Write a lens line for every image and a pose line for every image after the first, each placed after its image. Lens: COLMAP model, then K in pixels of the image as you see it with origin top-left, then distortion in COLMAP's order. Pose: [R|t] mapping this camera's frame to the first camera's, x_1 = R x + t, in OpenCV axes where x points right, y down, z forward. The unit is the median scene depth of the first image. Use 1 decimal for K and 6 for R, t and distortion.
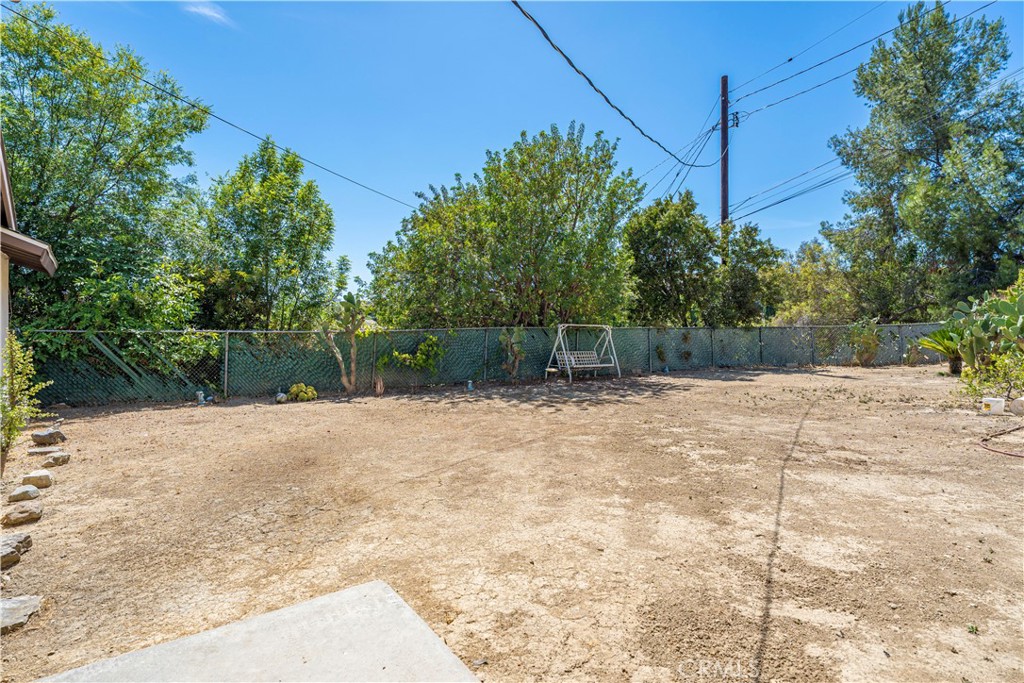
lens RADIAL K [[494.5, 0, 523.1], [0, 494.5, 340.1], [0, 0, 1]] dist [0.003616, -0.001168]
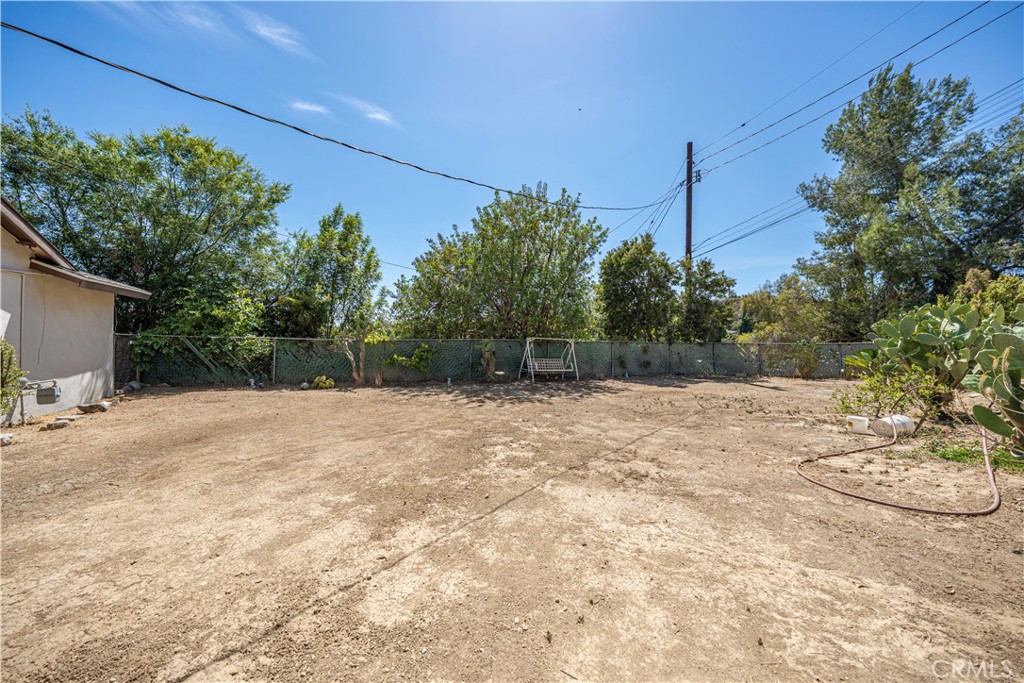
lens RADIAL K [[354.3, 0, 502.1], [0, 354.3, 344.1], [0, 0, 1]] dist [-0.001779, 0.000163]
pose [[0.985192, 0.022098, -0.170024, 0.132726], [-0.023951, 0.999674, -0.008854, -0.004048], [0.169773, 0.012795, 0.985400, 0.056727]]
